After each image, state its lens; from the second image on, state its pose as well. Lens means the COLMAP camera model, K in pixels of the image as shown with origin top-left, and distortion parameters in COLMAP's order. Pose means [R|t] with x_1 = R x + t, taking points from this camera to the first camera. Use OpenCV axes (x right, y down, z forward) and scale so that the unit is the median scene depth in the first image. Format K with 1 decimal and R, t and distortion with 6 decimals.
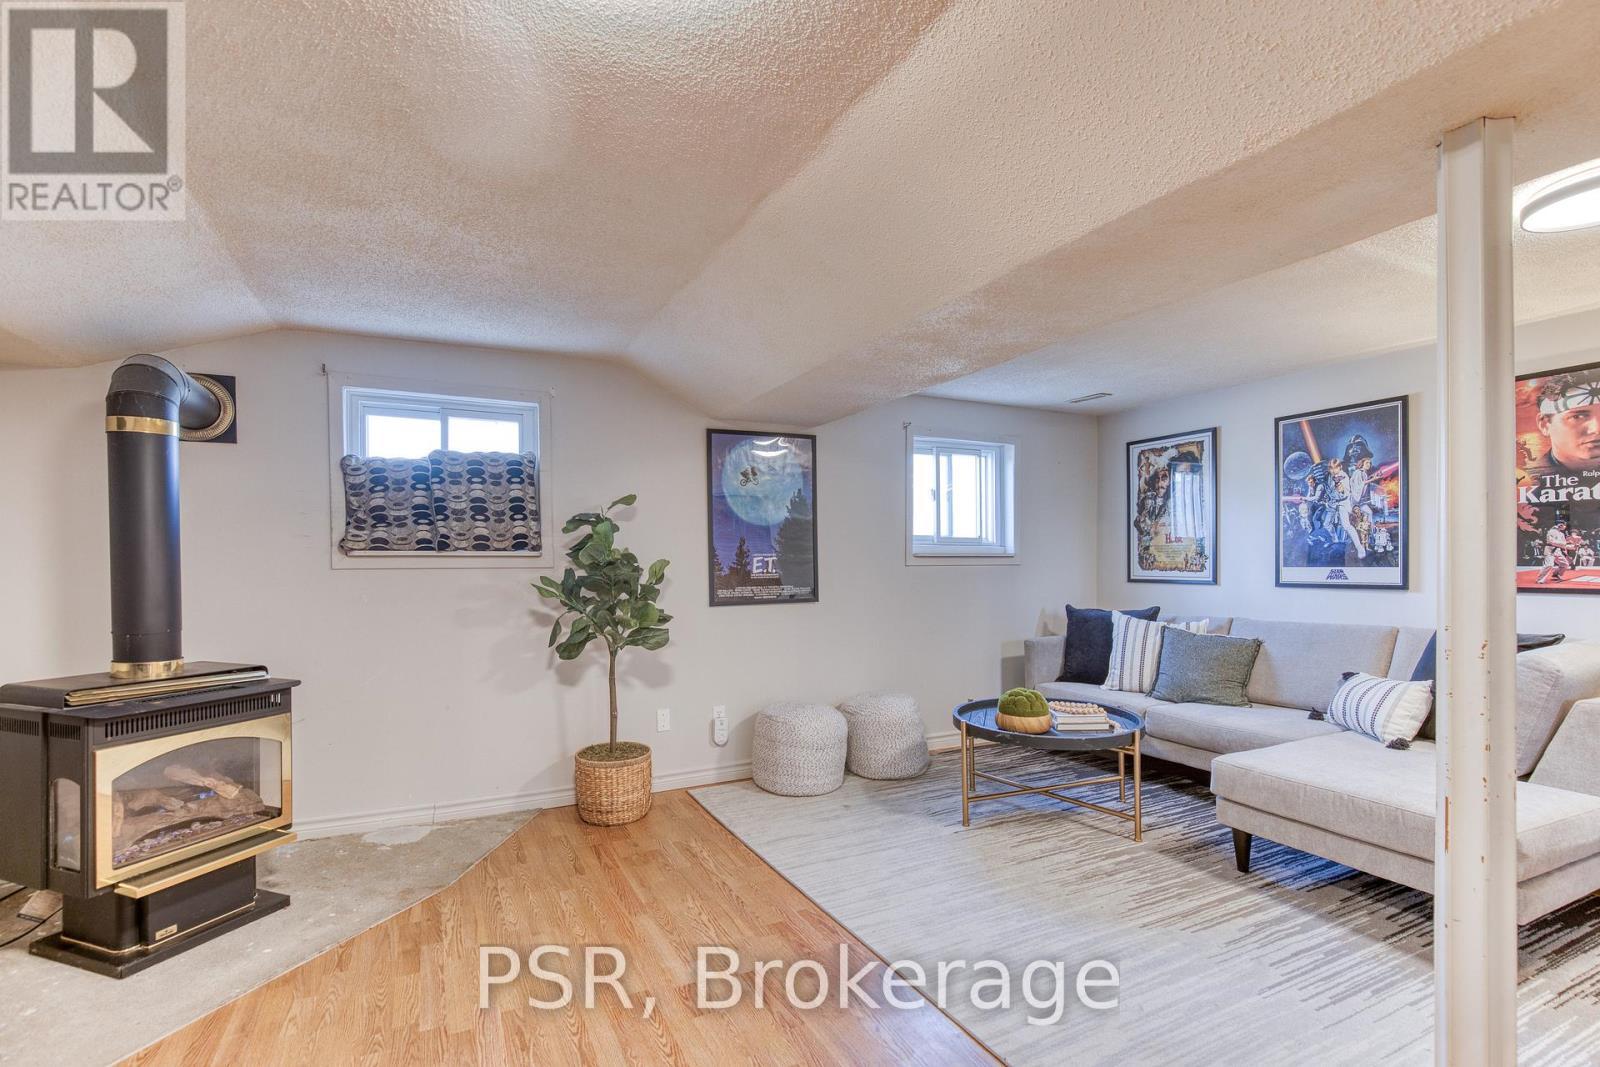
lens RADIAL K [[772.8, 0, 826.6], [0, 772.8, 564.9], [0, 0, 1]] dist [-0.005198, -0.000347]
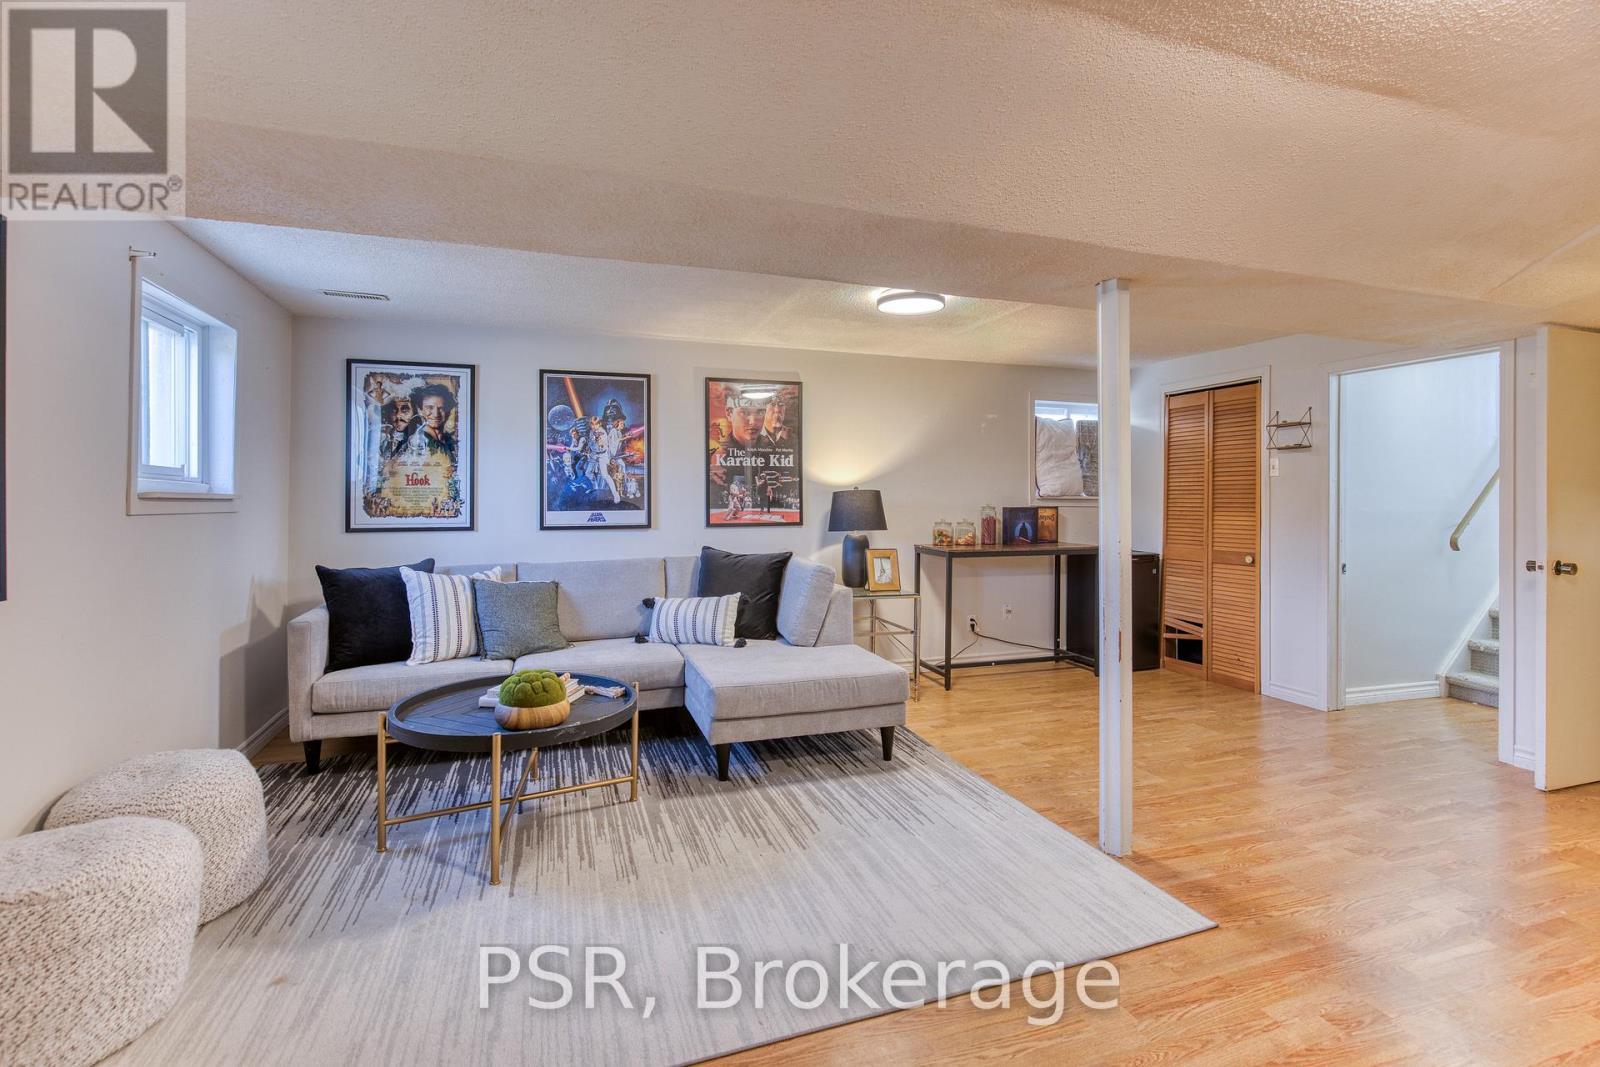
lens RADIAL K [[739.2, 0, 809.7], [0, 739.2, 491.2], [0, 0, 1]] dist [-0.009869, 0.000354]
pose [[0.138849, 0.017294, 0.990163, -0.381625], [0.006815, 0.999807, -0.018418, -0.003815], [-0.990290, 0.009306, 0.138705, 0.529023]]
